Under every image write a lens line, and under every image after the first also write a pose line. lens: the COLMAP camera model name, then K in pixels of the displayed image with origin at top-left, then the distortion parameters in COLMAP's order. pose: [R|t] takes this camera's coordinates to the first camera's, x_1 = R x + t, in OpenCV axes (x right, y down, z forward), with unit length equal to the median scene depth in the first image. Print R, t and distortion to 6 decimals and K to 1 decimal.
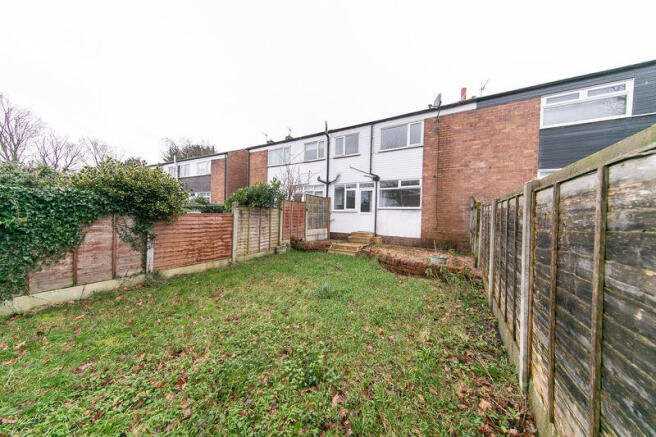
lens RADIAL K [[205.7, 0, 328.0], [0, 205.7, 218.5], [0, 0, 1]] dist [0.000659, -0.000052]
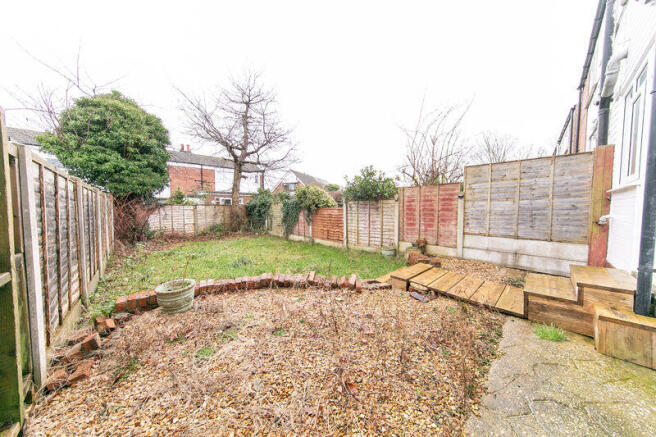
lens RADIAL K [[205.7, 0, 328.0], [0, 205.7, 218.5], [0, 0, 1]] dist [0.000659, -0.000052]
pose [[-0.274302, 0.020312, -0.961429, 0.496702], [-0.024525, 0.999304, 0.028109, 0.006825], [0.961331, 0.031290, -0.273613, 0.824932]]
